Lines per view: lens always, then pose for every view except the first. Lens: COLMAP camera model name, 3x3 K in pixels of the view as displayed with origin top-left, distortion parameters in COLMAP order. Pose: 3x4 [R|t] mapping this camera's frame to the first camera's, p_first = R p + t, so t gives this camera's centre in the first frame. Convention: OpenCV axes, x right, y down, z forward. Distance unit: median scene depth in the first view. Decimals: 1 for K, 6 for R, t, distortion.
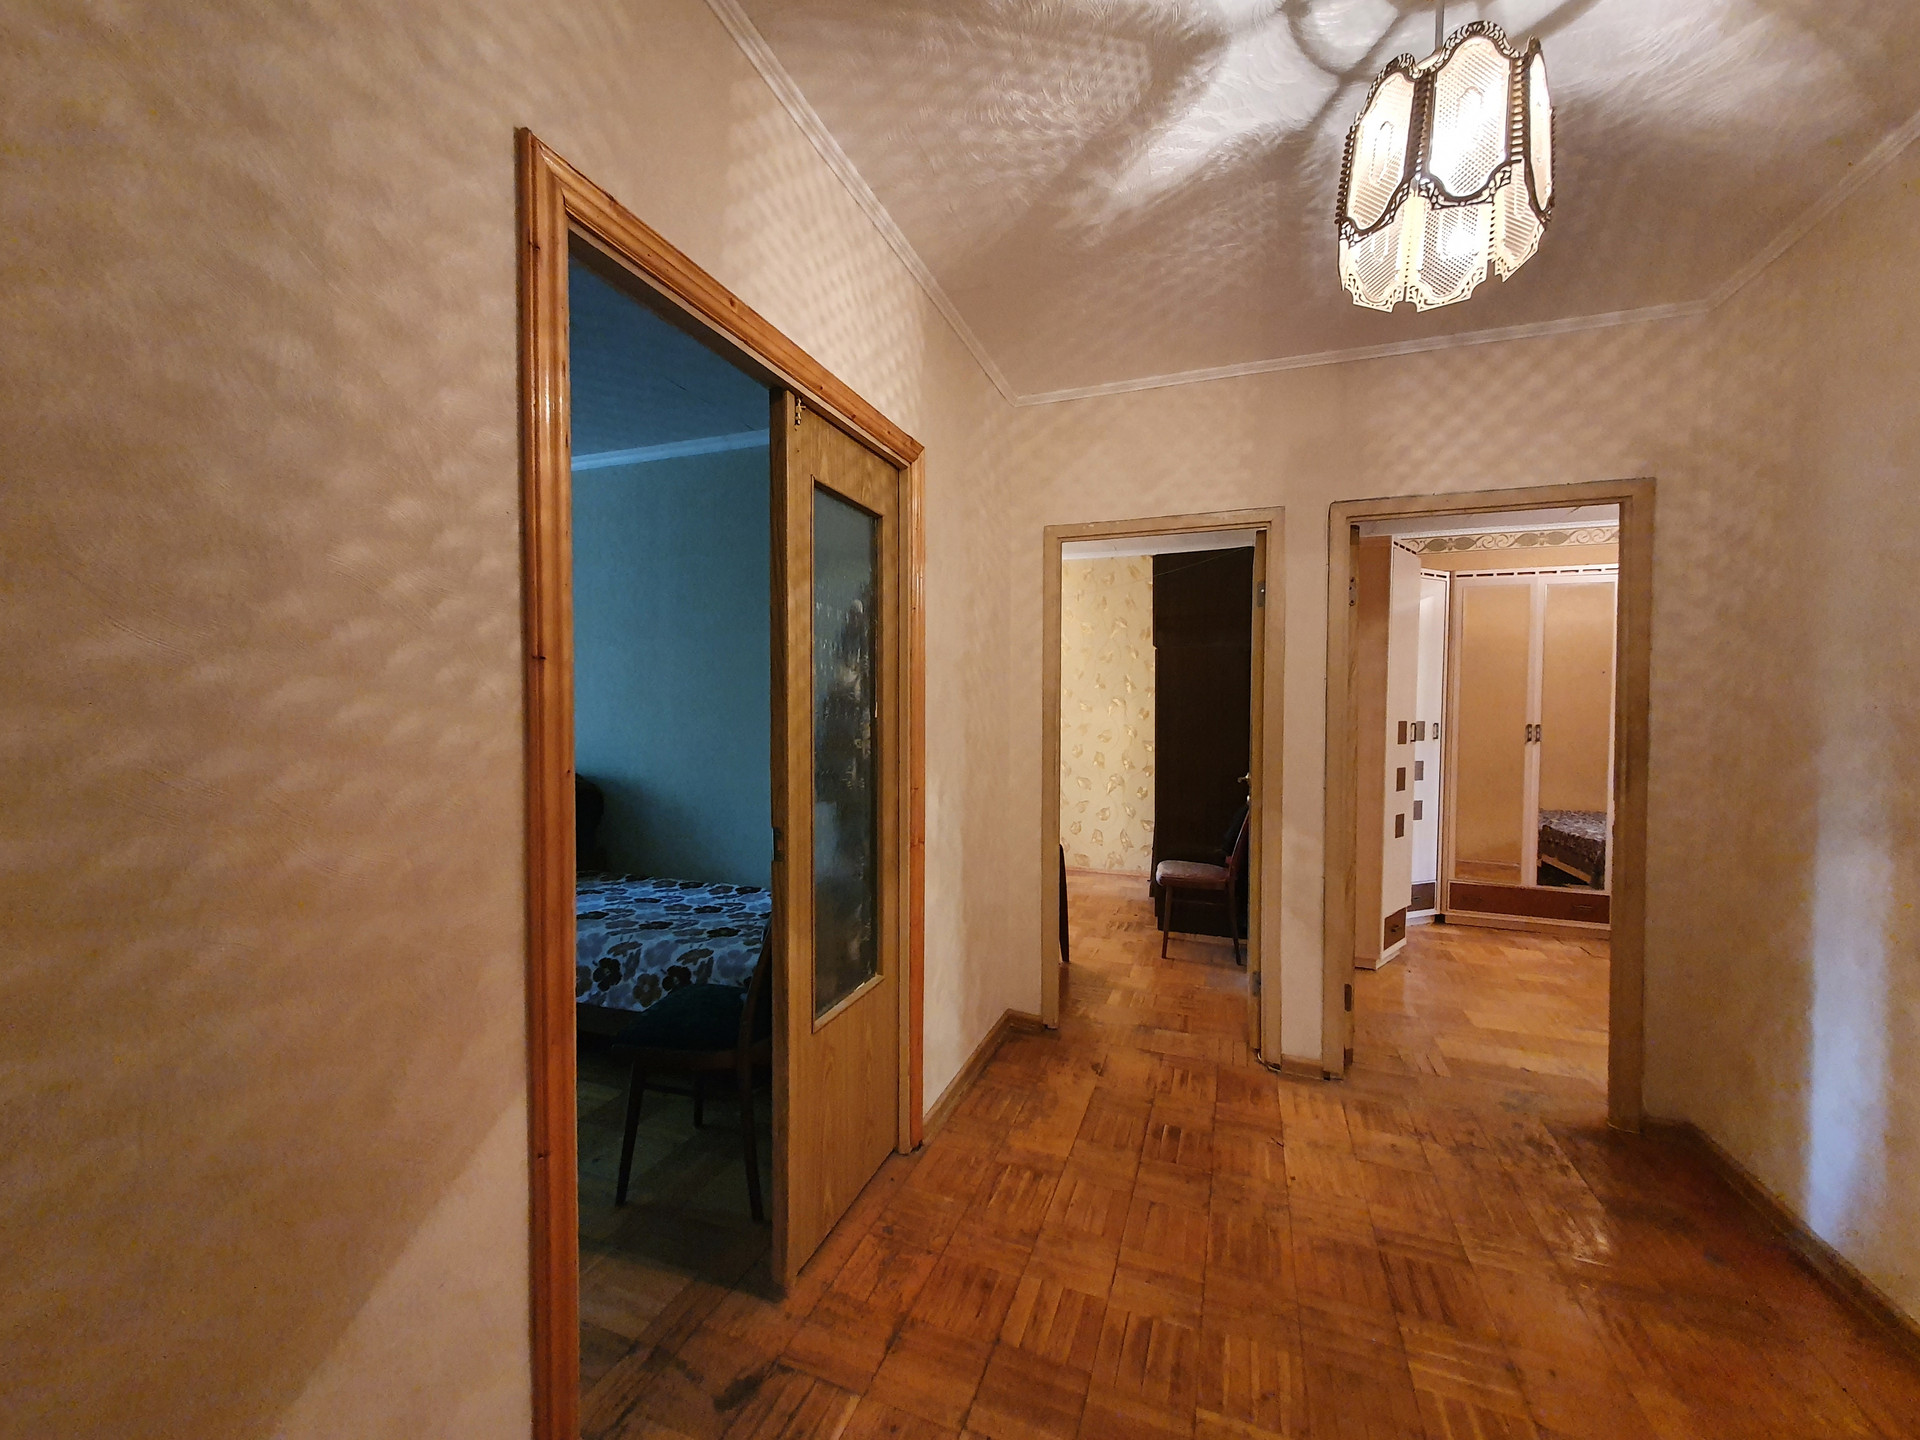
lens RADIAL K [[757.4, 0, 957.7], [0, 757.4, 715.4], [0, 0, 1]] dist [0.010567, 0.000046]
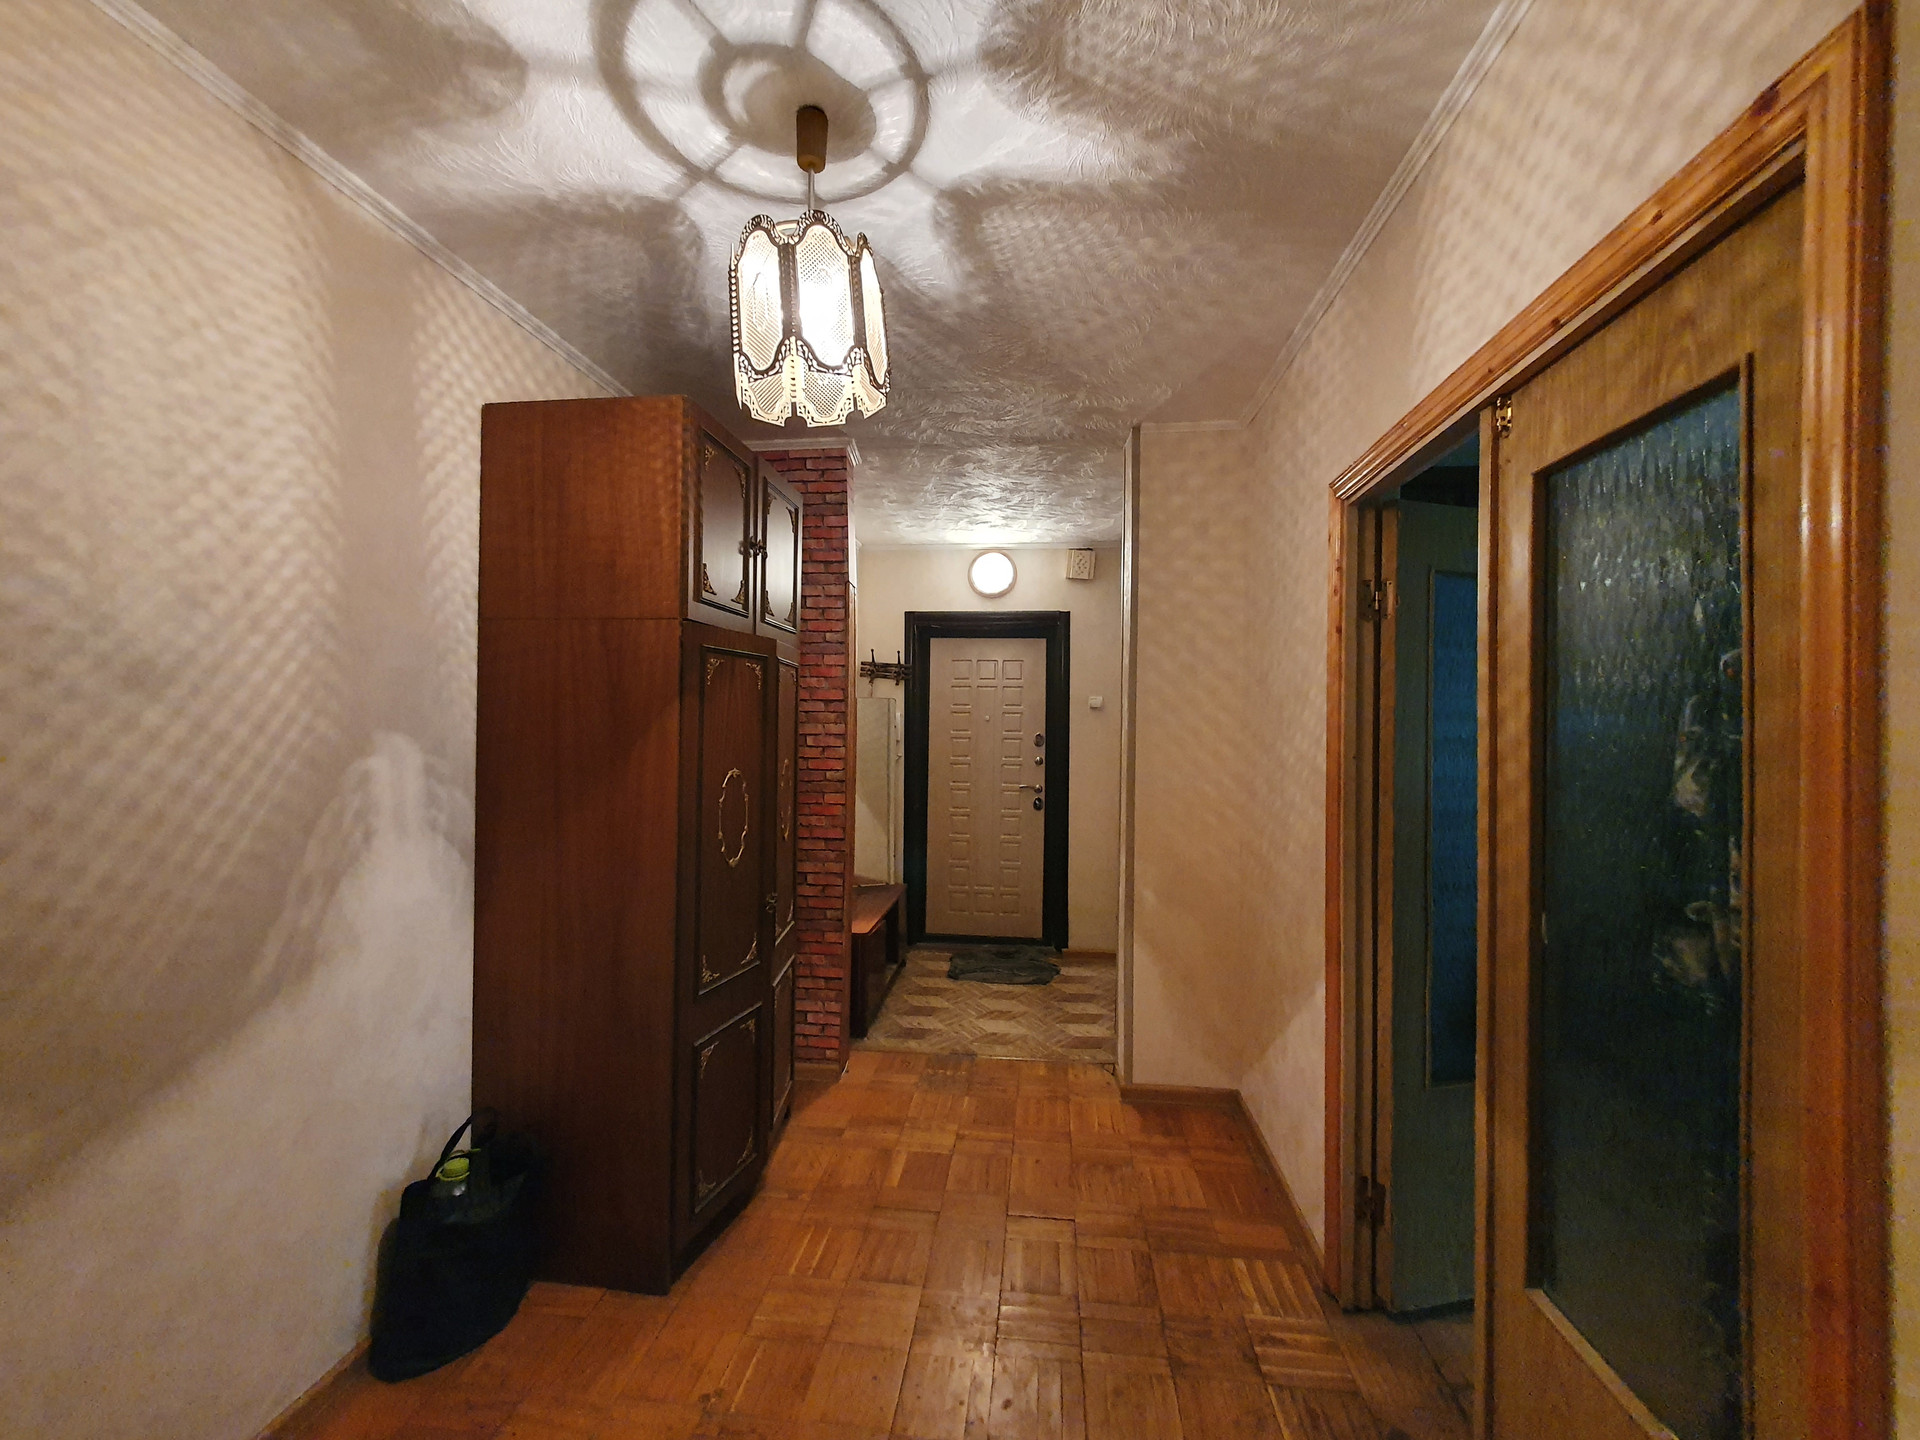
lens RADIAL K [[757.4, 0, 959.9], [0, 757.4, 730.4], [0, 0, 1]] dist [0.010567, 0.000046]
pose [[-0.969253, -0.019236, -0.245314, 0.487616], [-0.022348, 0.999701, 0.009905, -0.076616], [0.245051, 0.015083, -0.969393, 1.577712]]
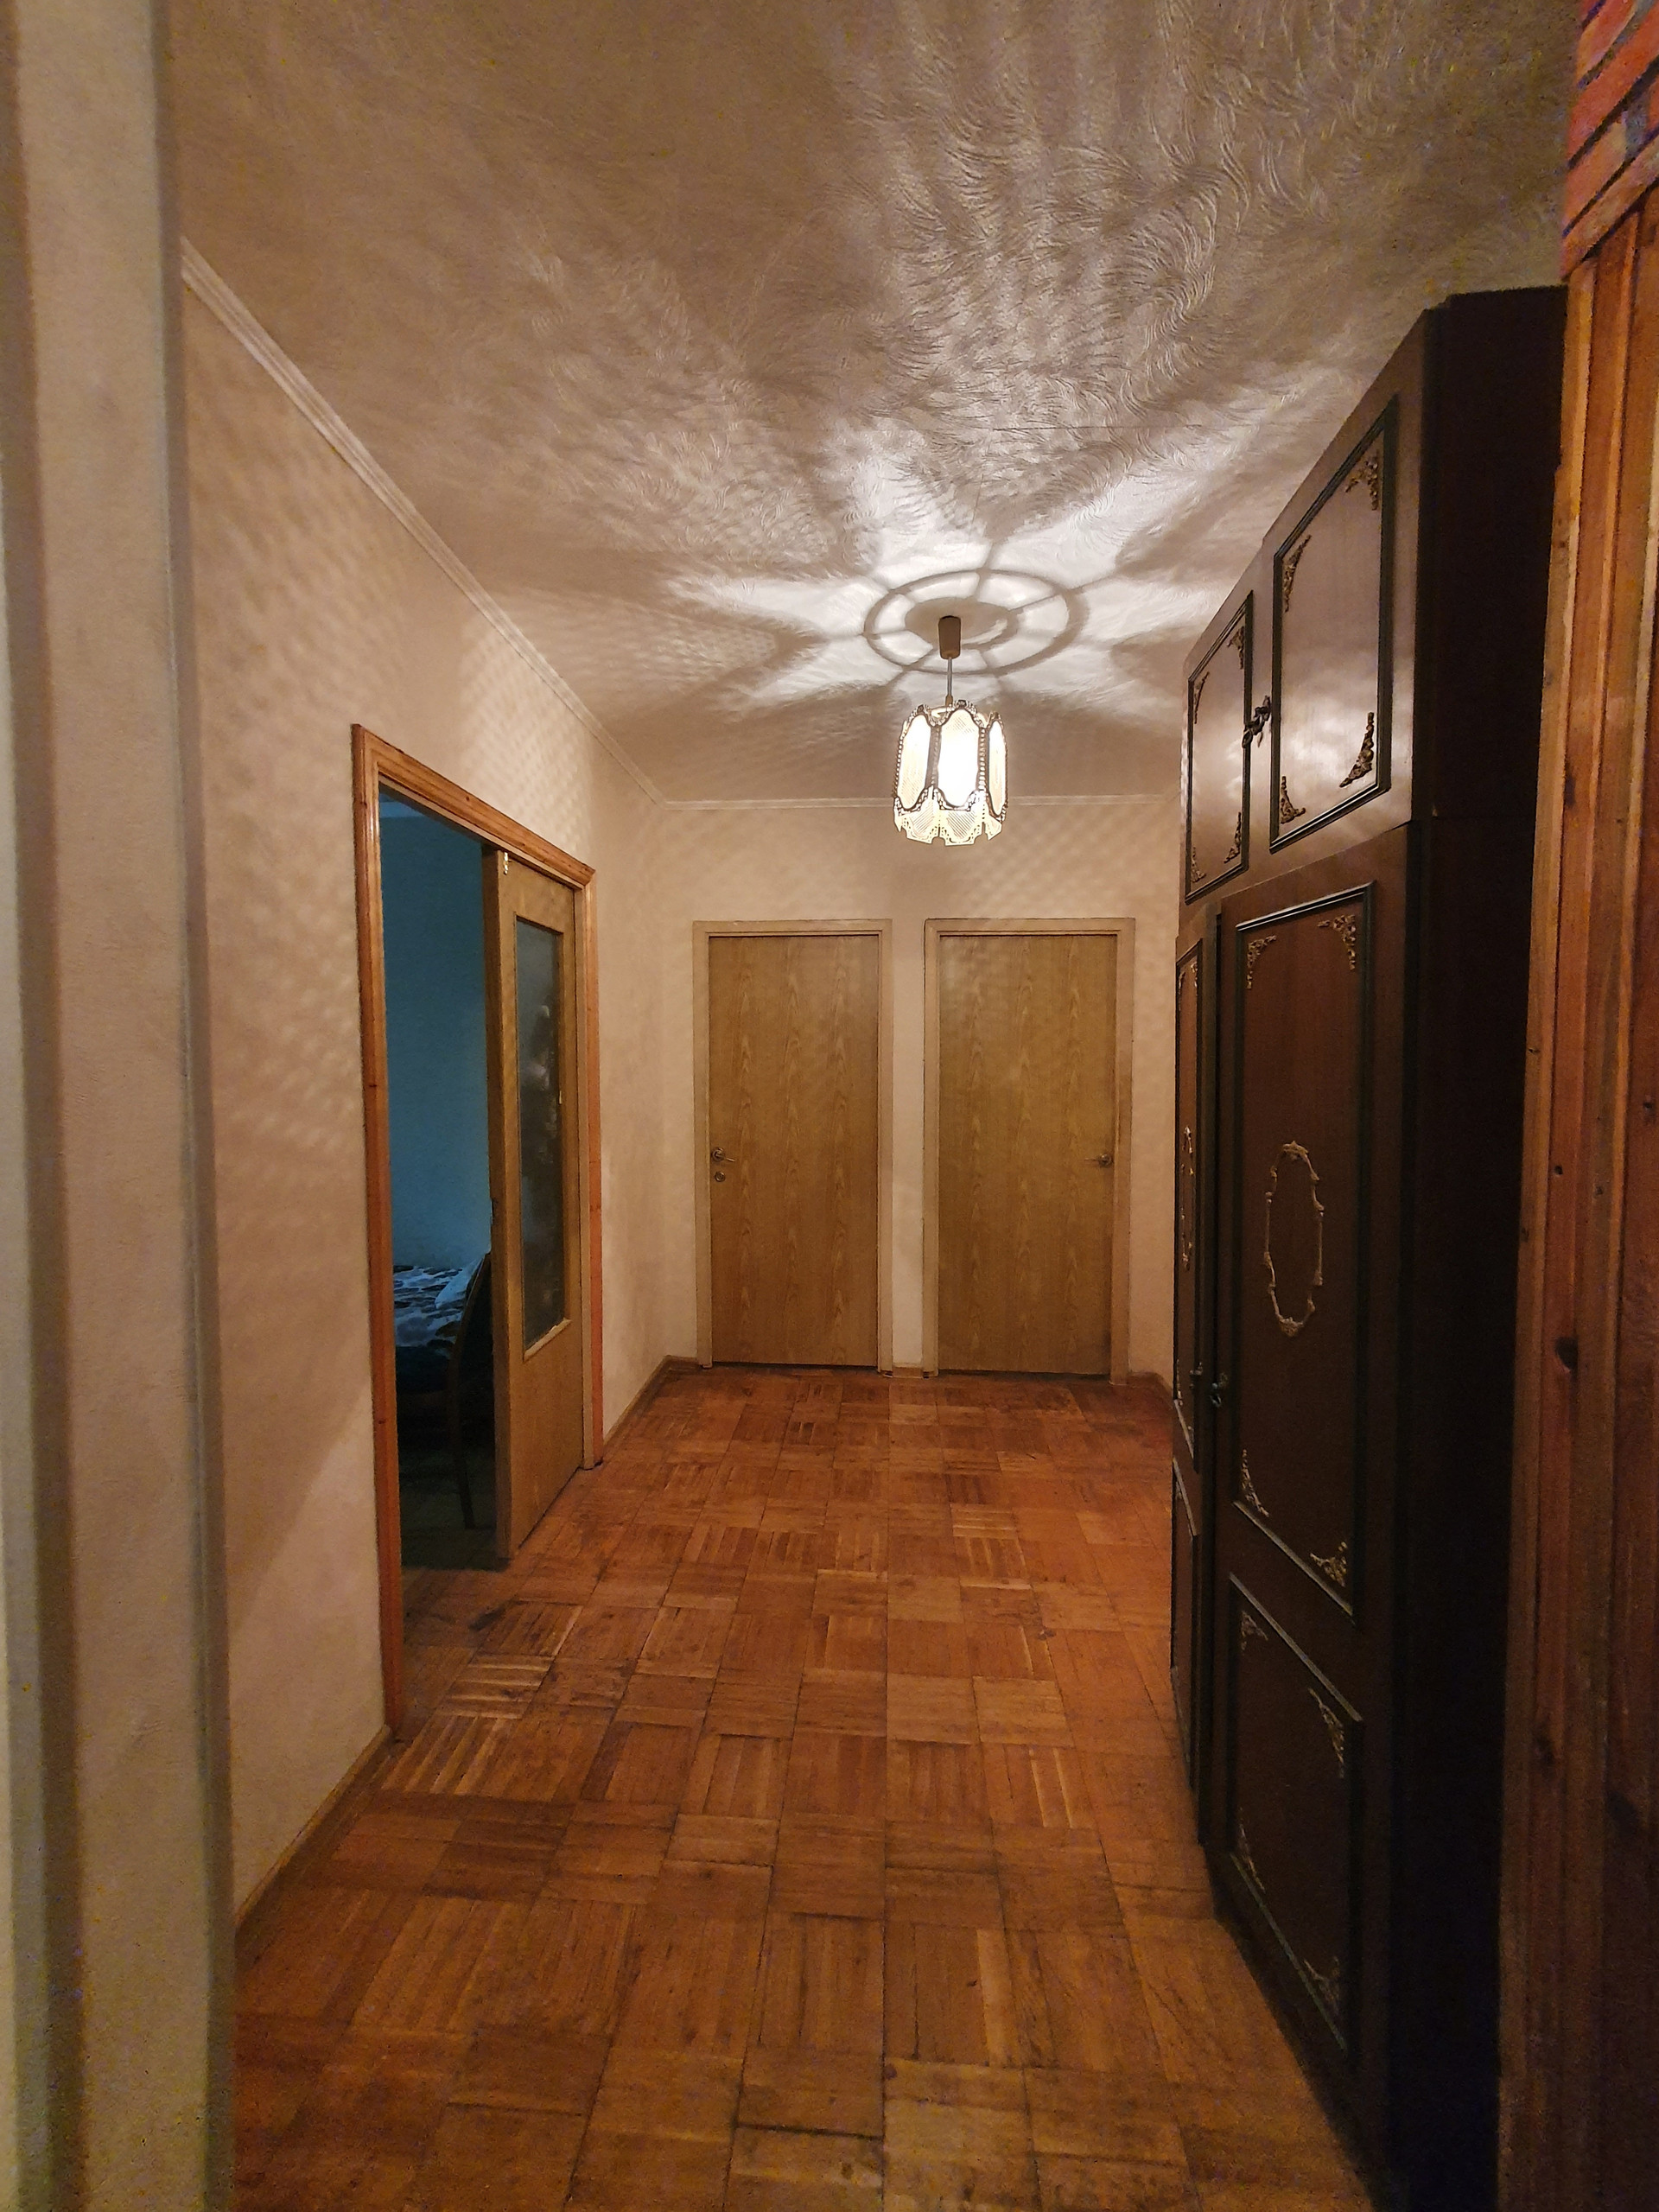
lens RADIAL K [[872.6, 0, 827.1], [0, 872.6, 1100.7], [0, 0, 1]] dist [0.010567, 0.000046]
pose [[0.959141, -0.020679, 0.282173, -0.114486], [0.010013, 0.999182, 0.039188, -0.062825], [-0.282752, -0.034762, 0.958563, -0.523356]]
